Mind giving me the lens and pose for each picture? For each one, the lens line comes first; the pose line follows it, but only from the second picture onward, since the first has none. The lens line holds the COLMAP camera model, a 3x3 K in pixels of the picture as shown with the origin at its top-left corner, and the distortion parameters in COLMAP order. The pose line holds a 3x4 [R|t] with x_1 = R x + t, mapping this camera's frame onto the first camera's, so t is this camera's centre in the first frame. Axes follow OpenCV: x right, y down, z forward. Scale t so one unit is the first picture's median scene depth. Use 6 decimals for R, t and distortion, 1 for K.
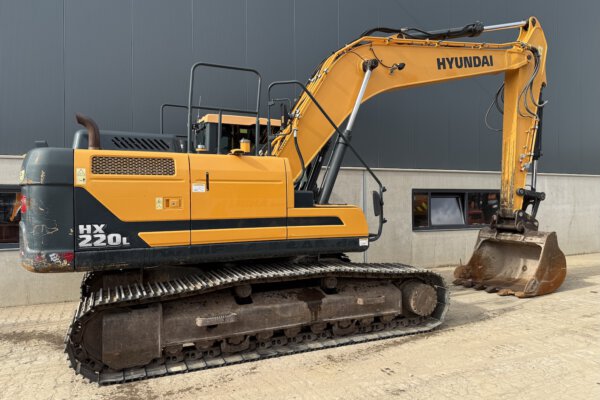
lens RADIAL K [[417.2, 0, 300.0], [0, 417.2, 200.0], [0, 0, 1]] dist [0.091546, -0.129981]
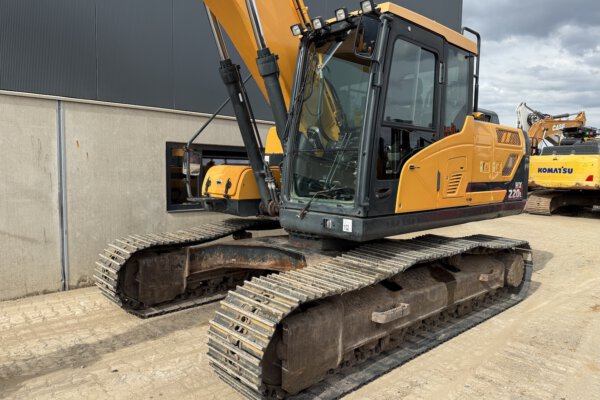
lens RADIAL K [[417.2, 0, 300.0], [0, 417.2, 200.0], [0, 0, 1]] dist [0.091546, -0.129981]
pose [[0.950100, -0.004003, 0.311921, -0.537213], [-0.021508, 0.996698, 0.078303, 0.010687], [-0.311204, -0.081104, 0.946876, 0.277481]]
